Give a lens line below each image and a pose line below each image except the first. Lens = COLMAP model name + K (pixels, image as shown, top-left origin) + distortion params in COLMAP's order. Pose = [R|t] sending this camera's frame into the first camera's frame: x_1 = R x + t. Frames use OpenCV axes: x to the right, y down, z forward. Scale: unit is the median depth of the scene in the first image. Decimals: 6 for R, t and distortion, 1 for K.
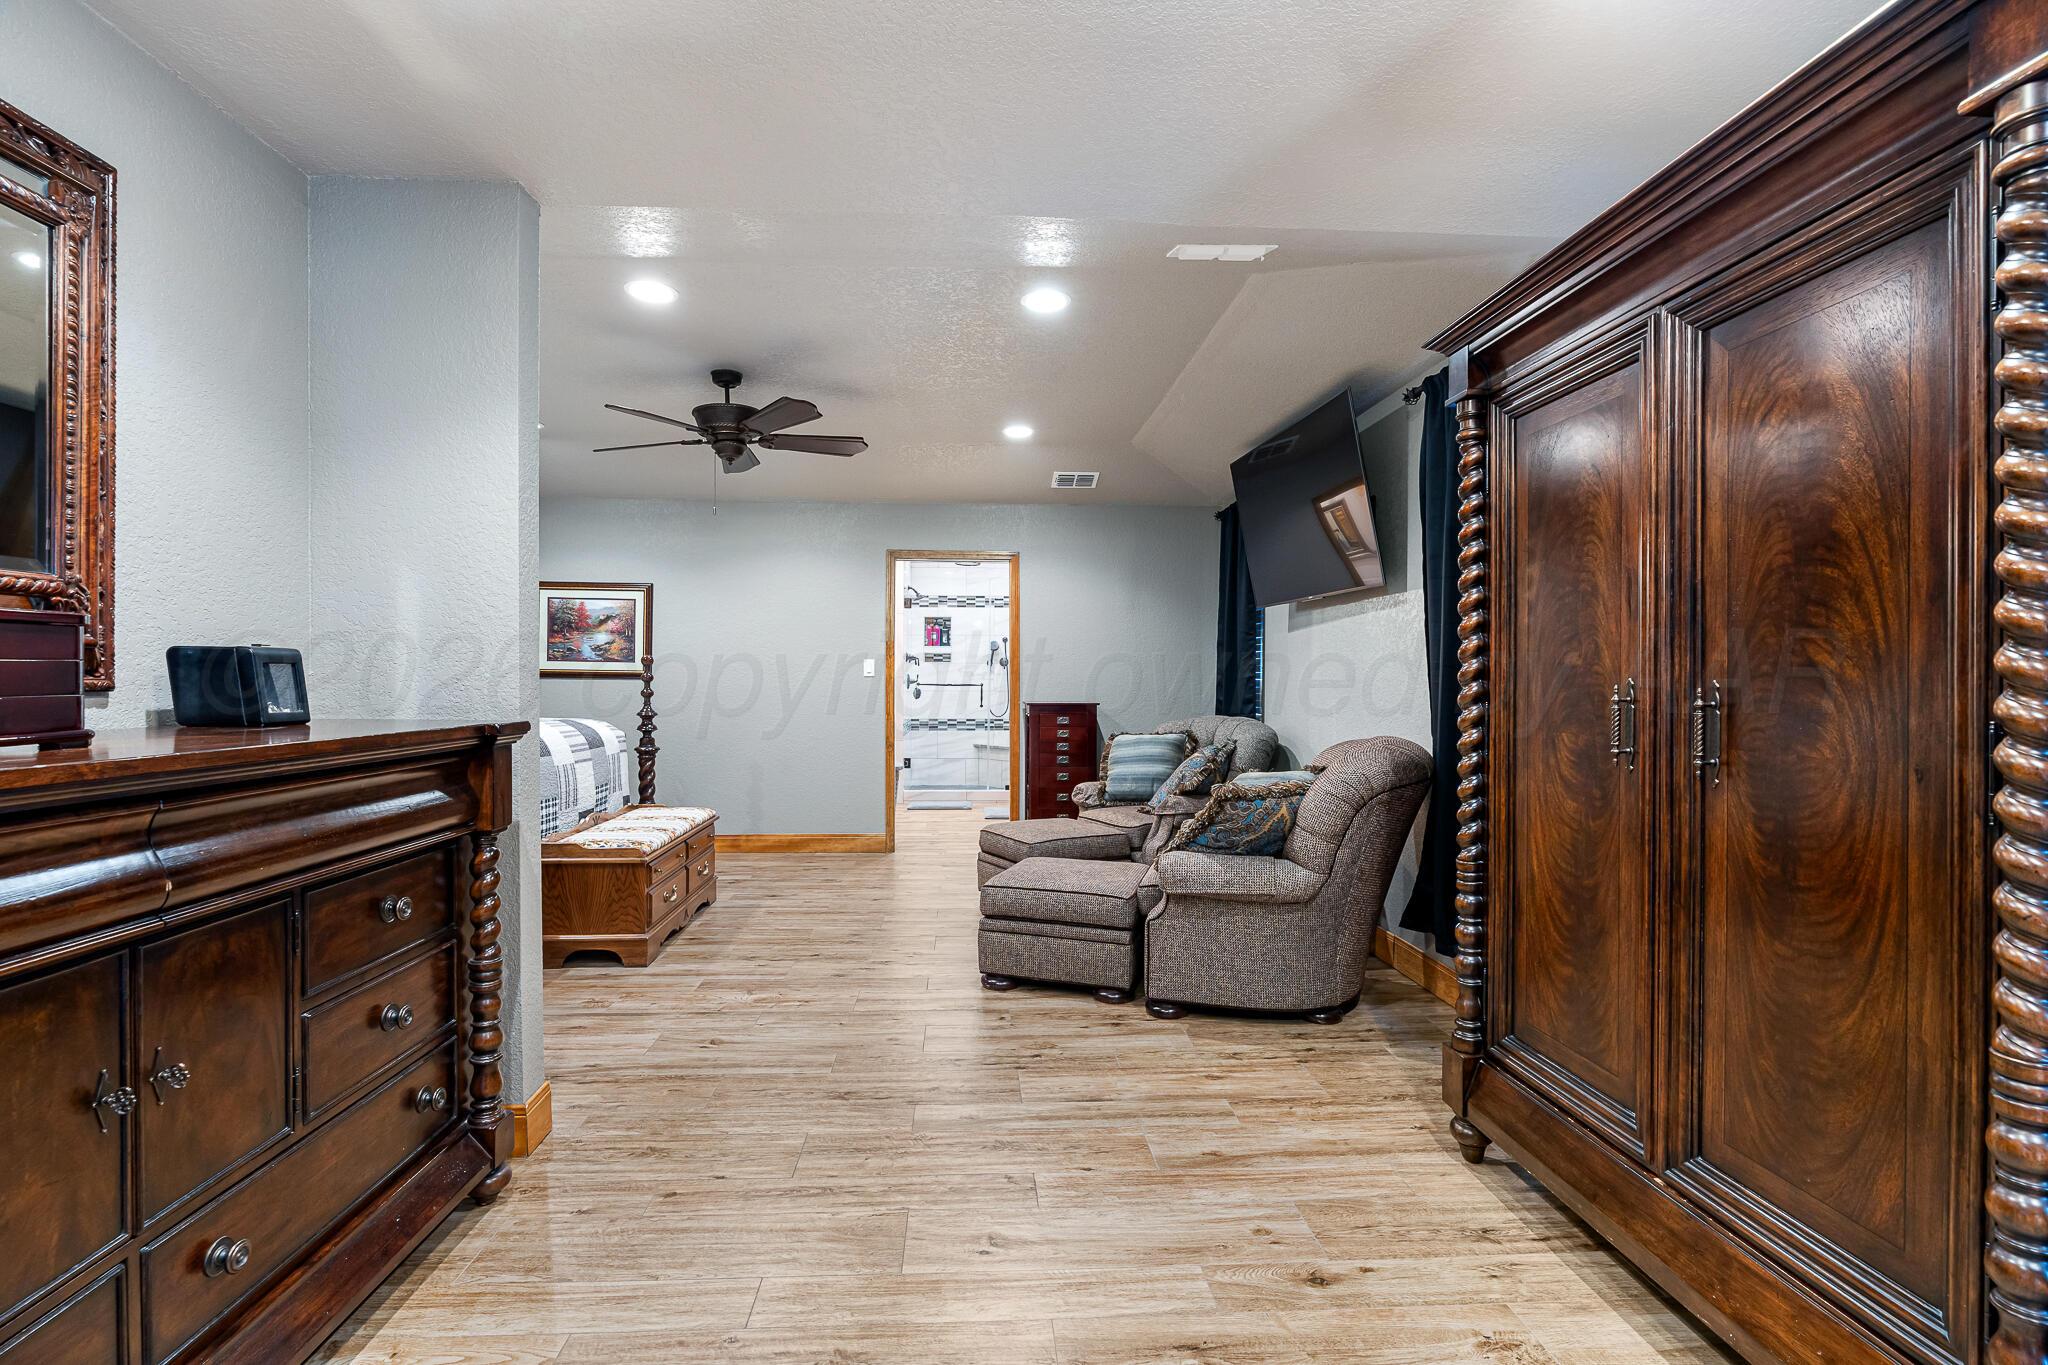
lens RADIAL K [[922.8, 0, 1011.1], [0, 922.8, 683.8], [0, 0, 1]] dist [-0.005445, 0.002289]
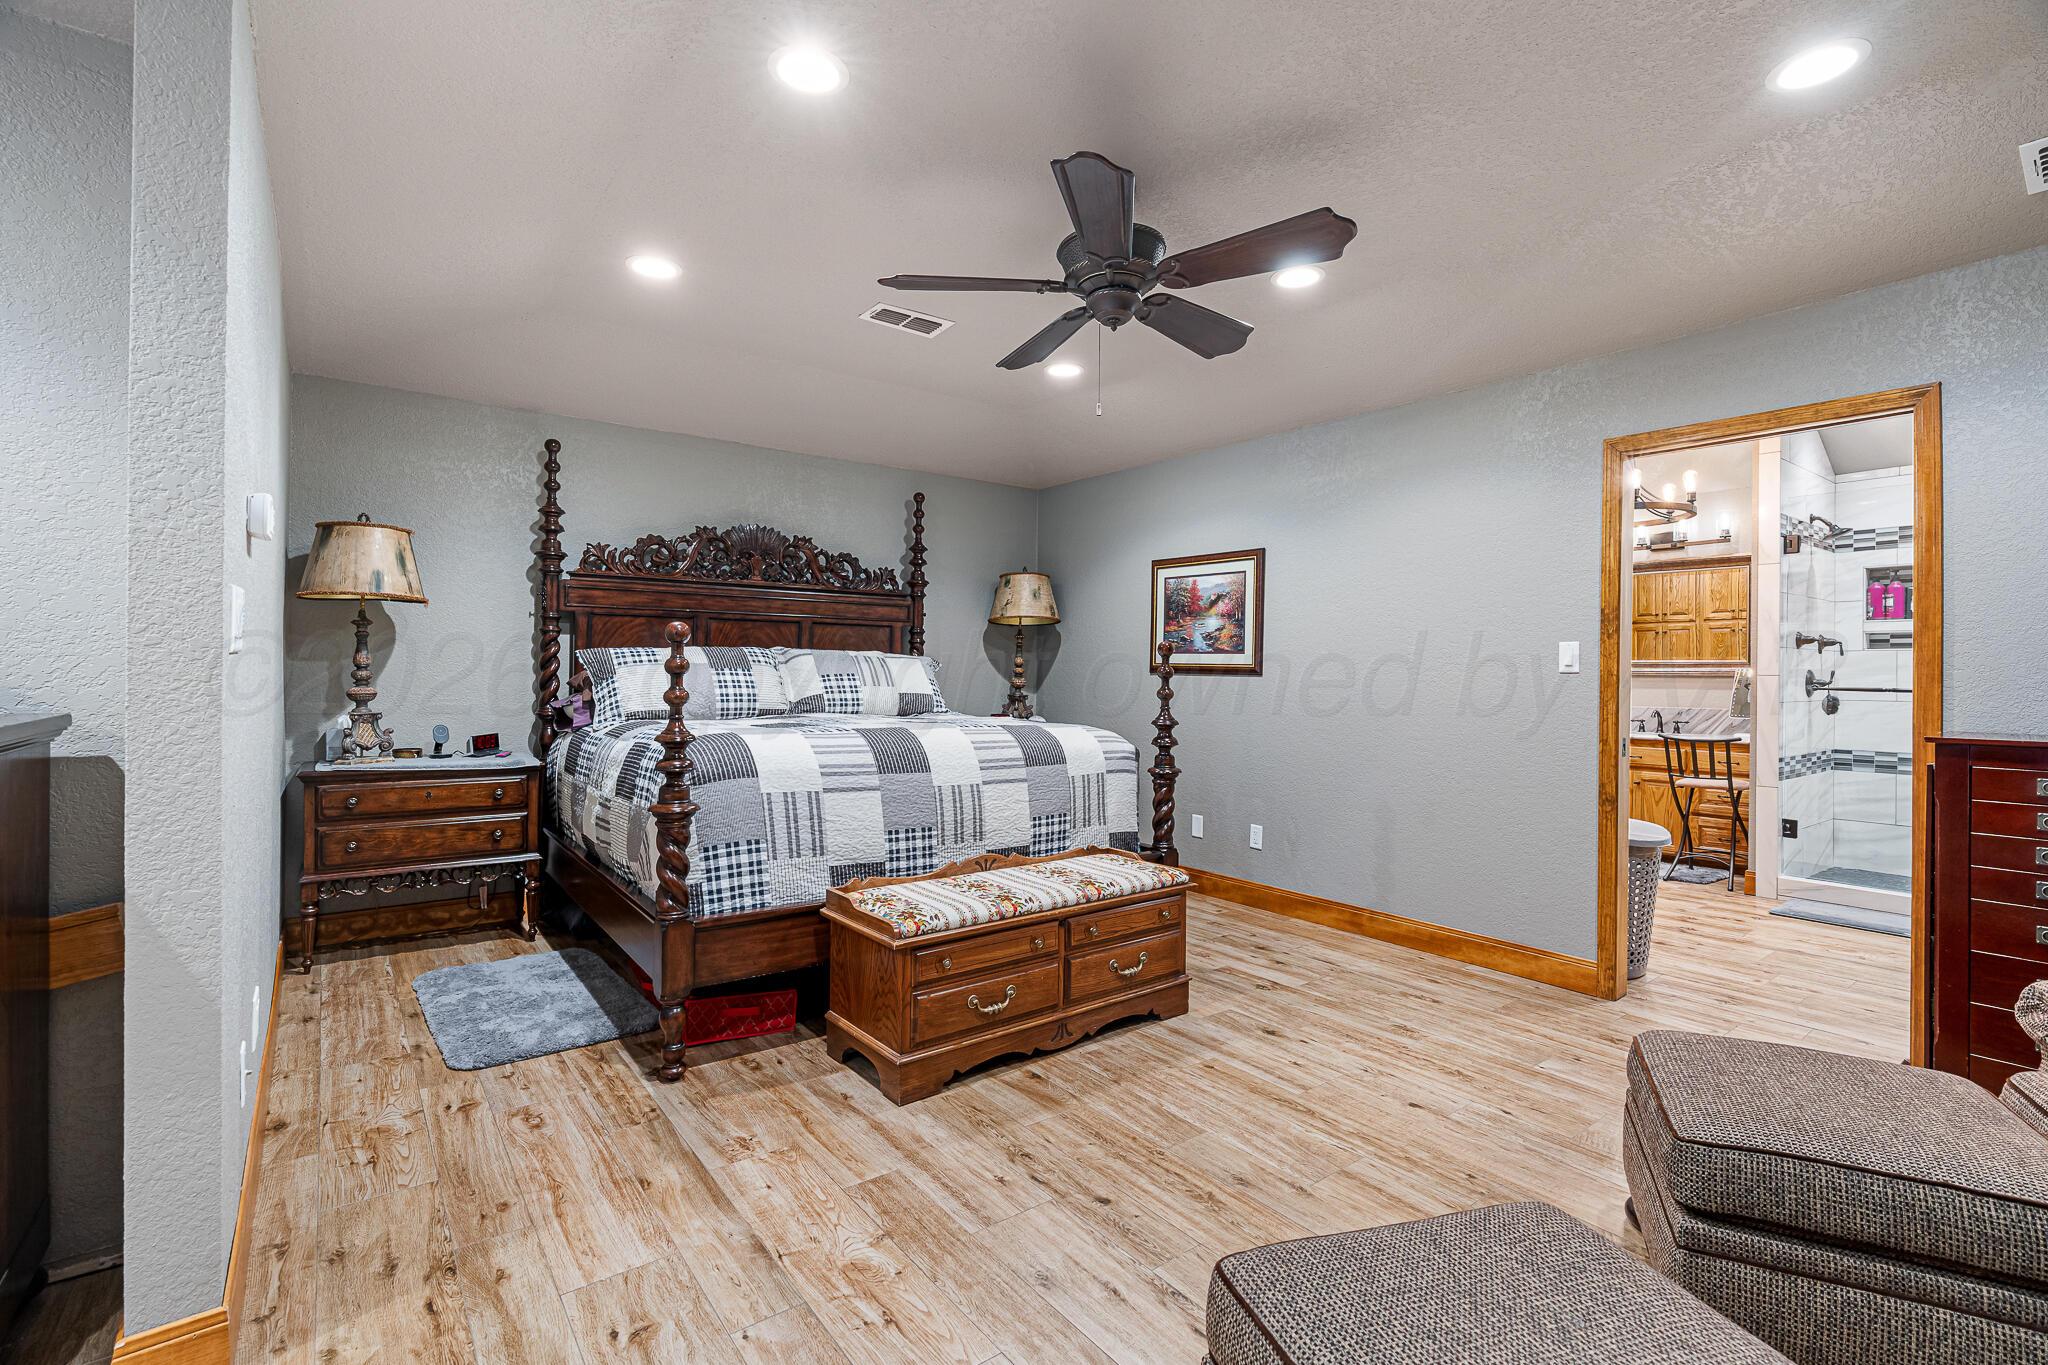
lens RADIAL K [[922.8, 0, 1036.2], [0, 922.8, 665.2], [0, 0, 1]] dist [-0.005445, 0.002289]
pose [[0.564516, -0.005291, -0.825405, 0.127258], [-0.010656, 0.999849, -0.013697, -0.001166], [0.825354, 0.016528, 0.564374, 0.426556]]
